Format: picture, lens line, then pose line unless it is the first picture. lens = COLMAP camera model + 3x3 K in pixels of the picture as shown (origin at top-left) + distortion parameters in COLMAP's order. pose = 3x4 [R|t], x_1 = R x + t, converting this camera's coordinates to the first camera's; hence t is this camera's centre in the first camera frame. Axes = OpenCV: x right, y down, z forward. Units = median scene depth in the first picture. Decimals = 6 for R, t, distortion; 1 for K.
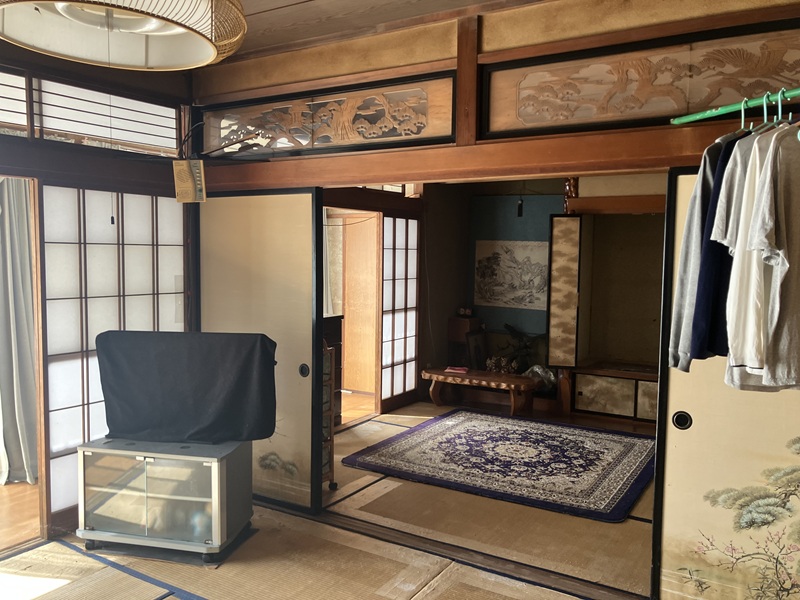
lens RADIAL K [[654.2, 0, 400.0], [0, 654.2, 300.0], [0, 0, 1]] dist [-0.004140, -0.009158]
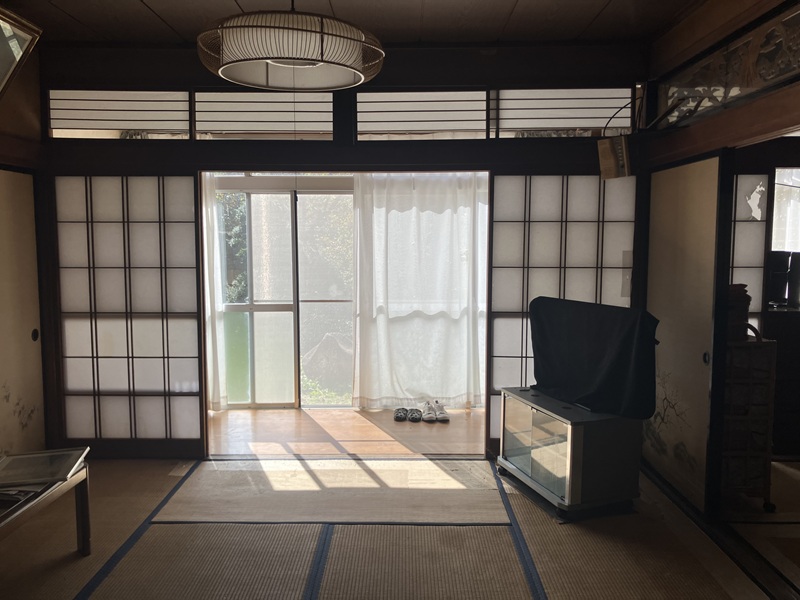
lens RADIAL K [[642.6, 0, 402.6], [0, 642.6, 292.6], [0, 0, 1]] dist [0.085206, -0.153394]
pose [[0.520446, 0.063125, -0.851558, 0.411318], [-0.058710, 0.997549, 0.038066, 0.010993], [0.851874, 0.030183, 0.522876, 0.198577]]
